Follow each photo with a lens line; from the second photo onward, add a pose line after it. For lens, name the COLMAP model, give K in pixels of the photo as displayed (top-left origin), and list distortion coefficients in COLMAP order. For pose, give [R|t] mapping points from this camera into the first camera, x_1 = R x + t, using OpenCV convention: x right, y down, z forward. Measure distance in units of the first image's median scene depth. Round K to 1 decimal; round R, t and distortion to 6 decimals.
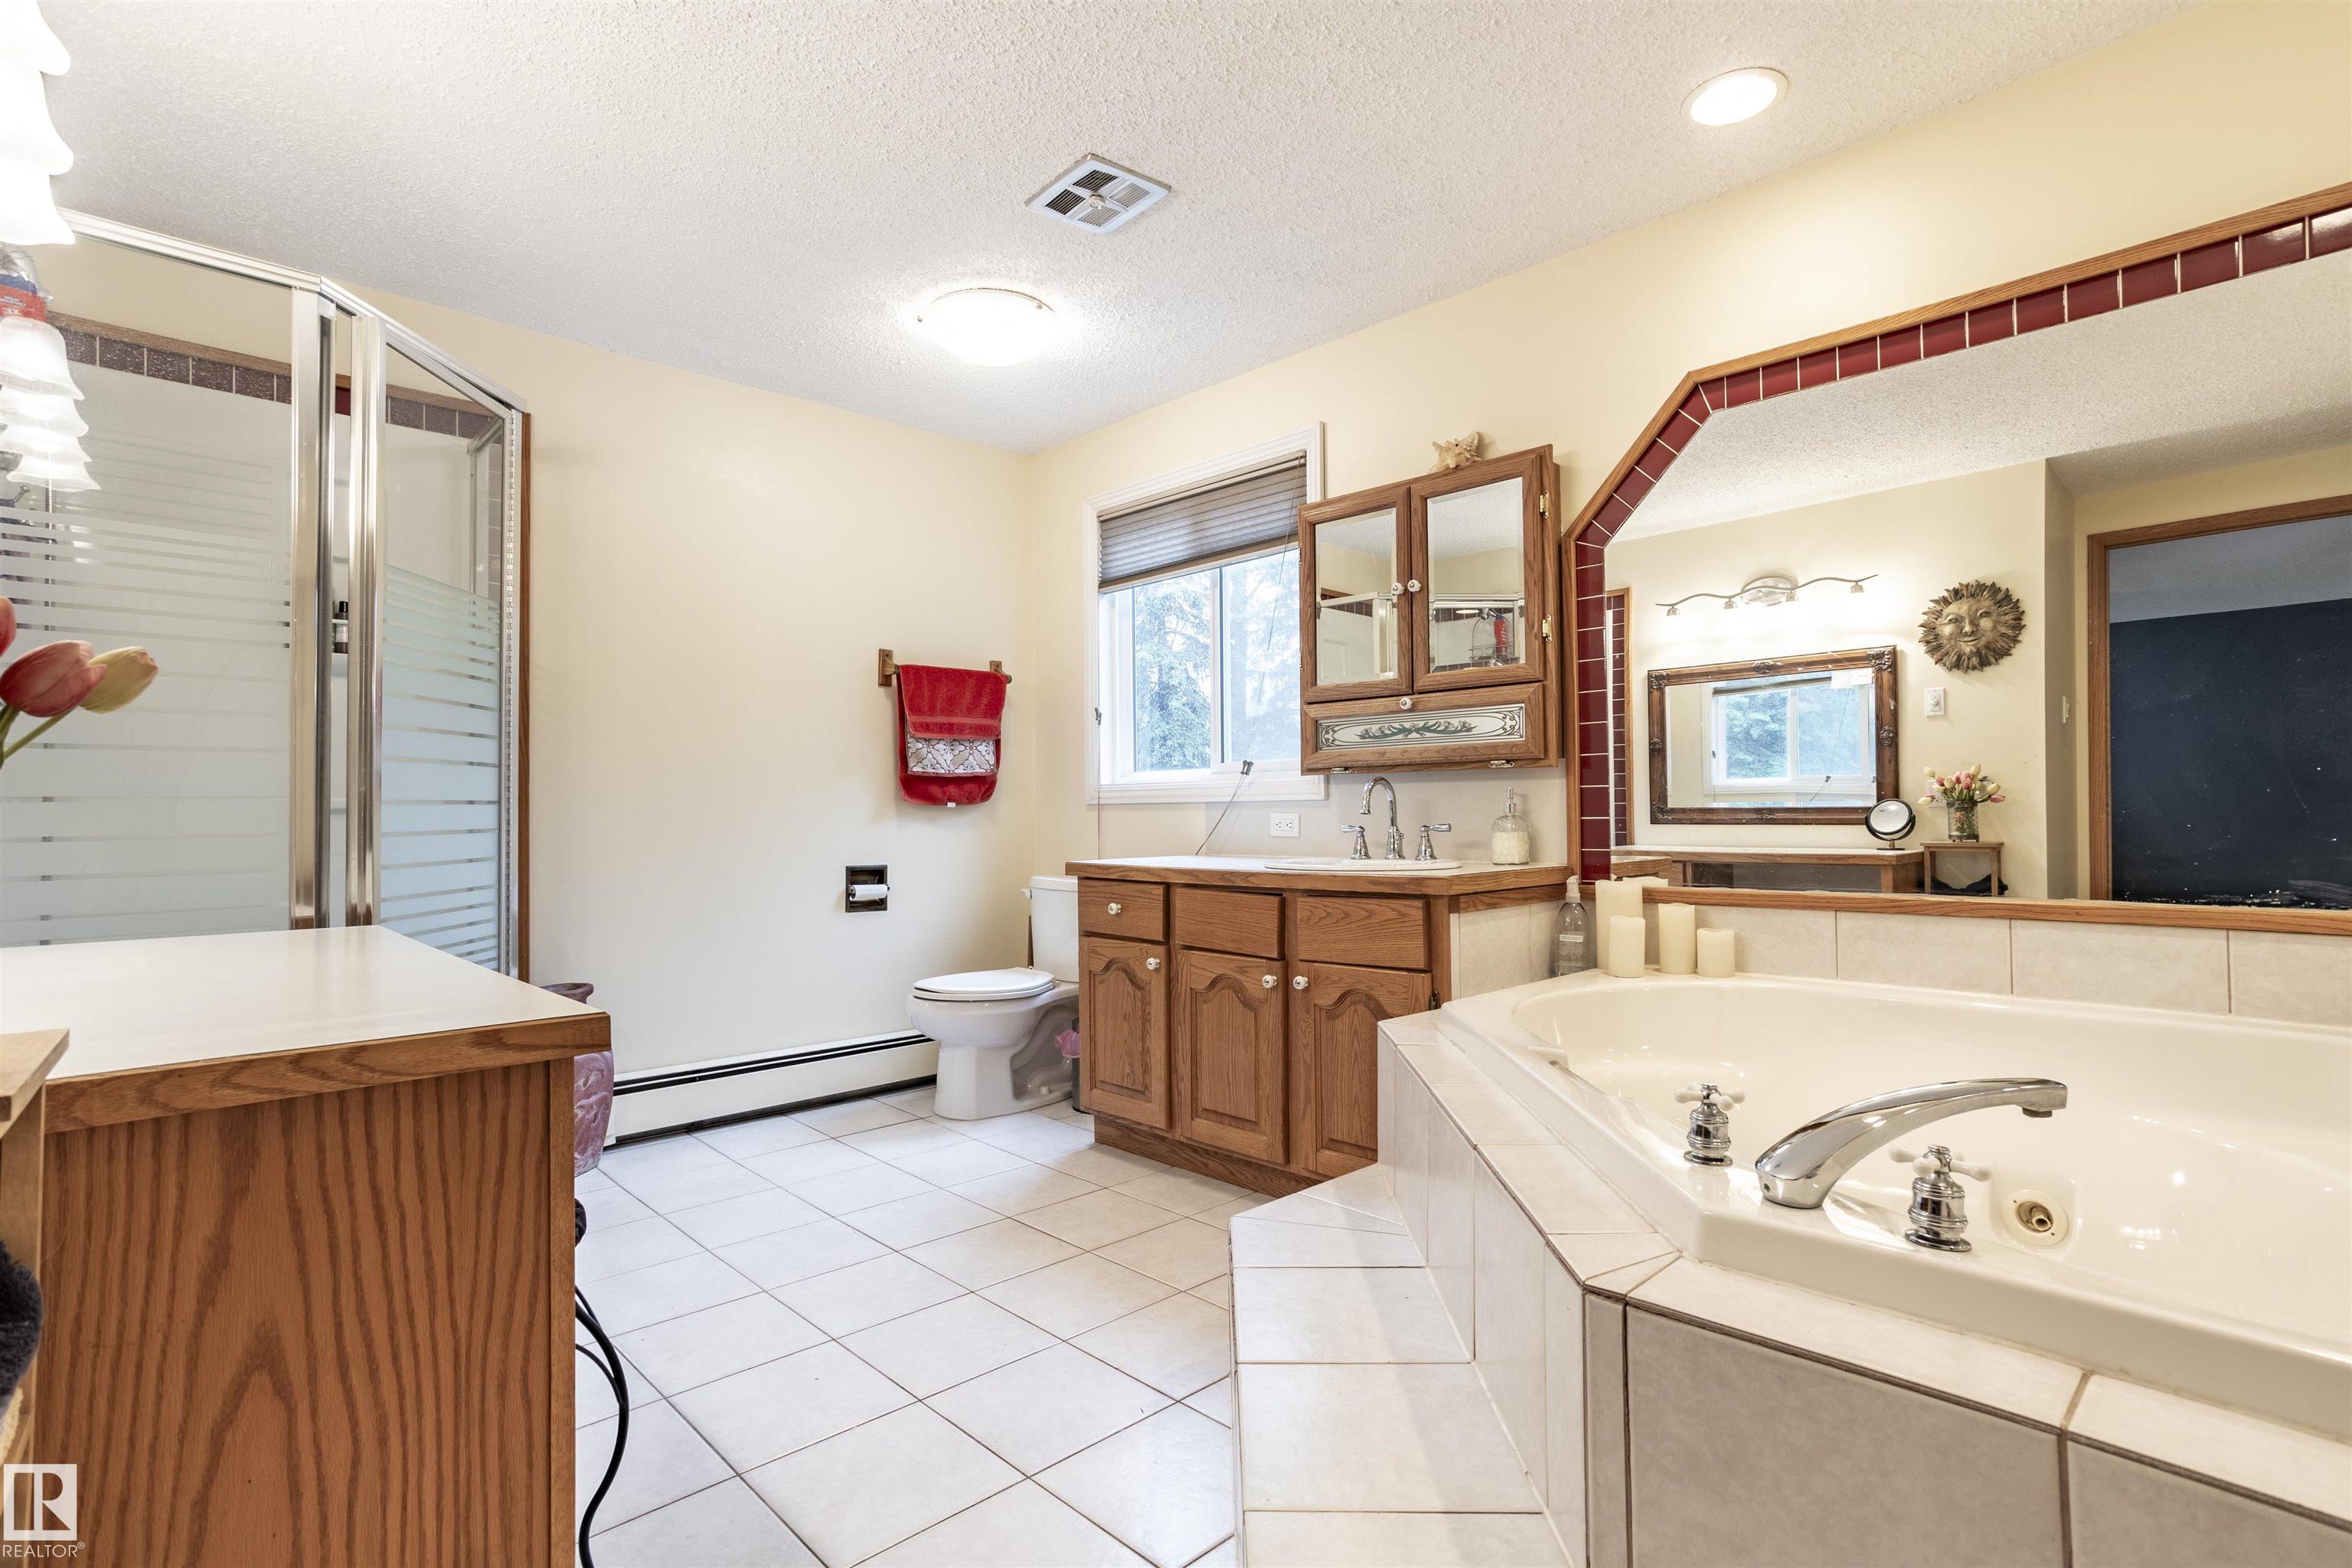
lens RADIAL K [[1136.9, 0, 1180.5], [0, 1136.9, 786.3], [0, 0, 1]] dist [-0.046700, 0.027312]
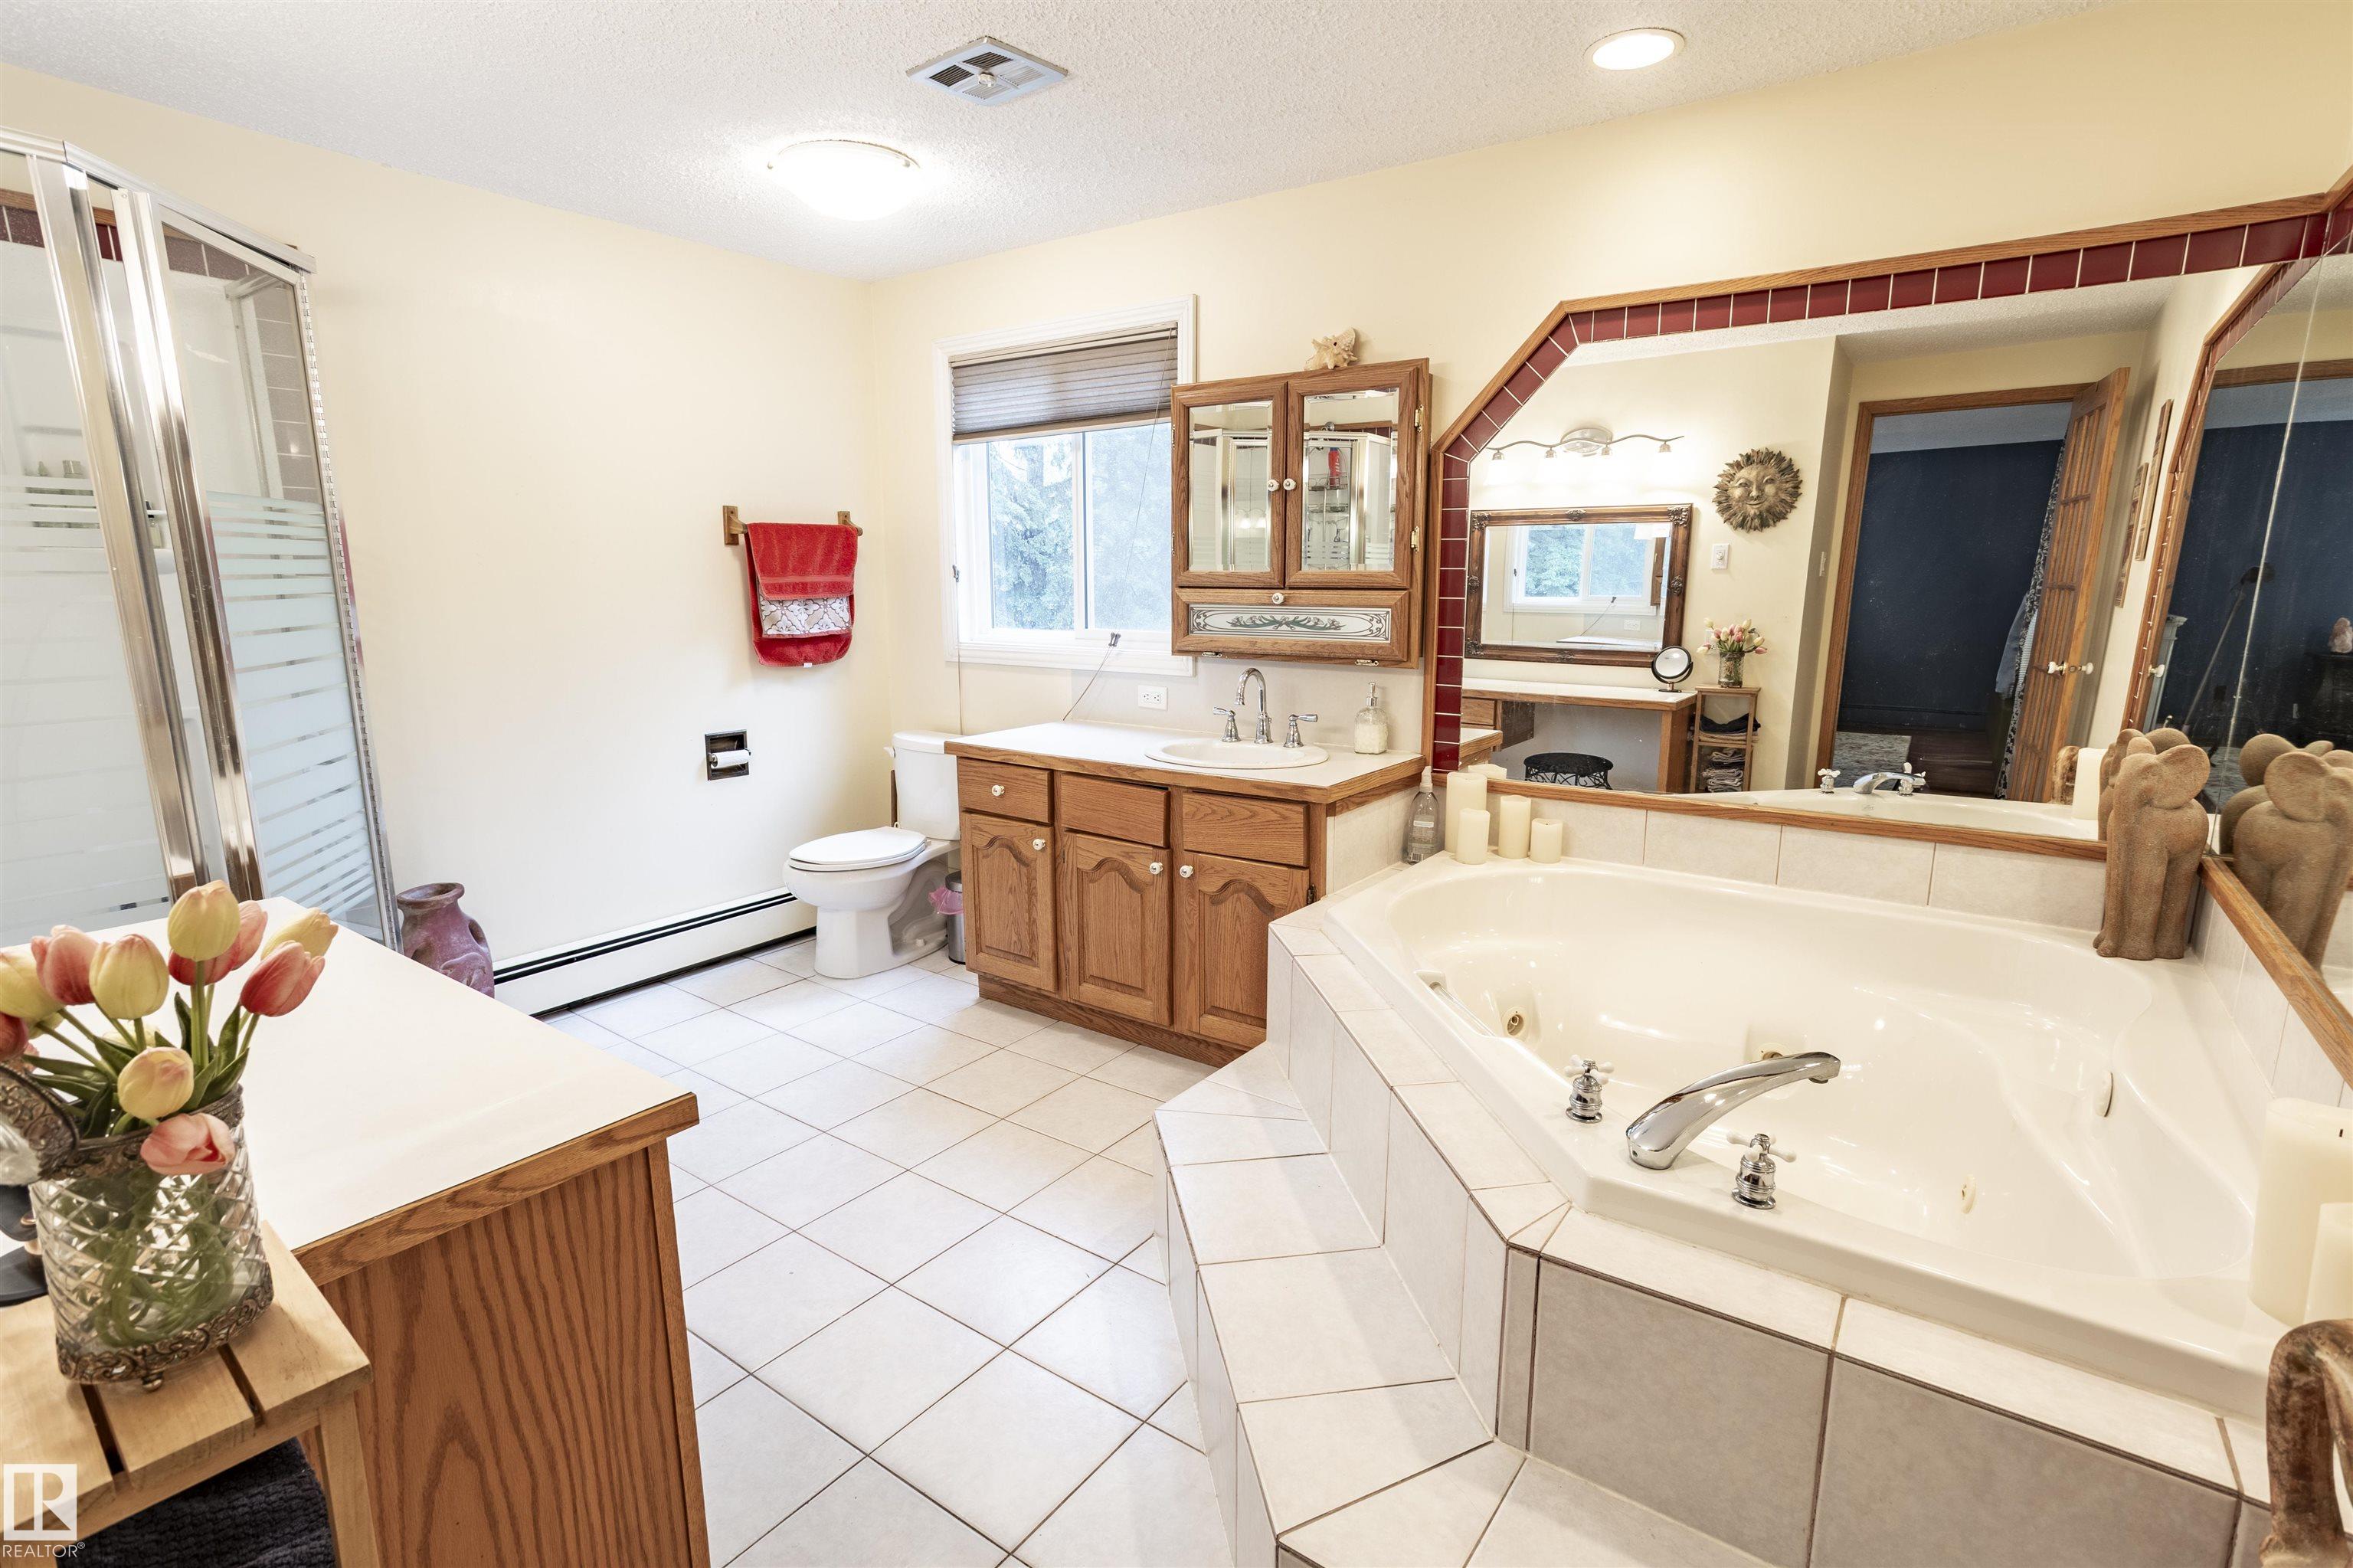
lens RADIAL K [[1137.4, 0, 1184.3], [0, 1137.4, 787.1], [0, 0, 1]] dist [-0.046700, 0.027312]
pose [[0.983365, -0.027460, 0.179554, -0.090700], [-0.010602, 0.978145, 0.207655, -0.133423], [-0.181332, -0.206104, 0.961582, -0.038893]]
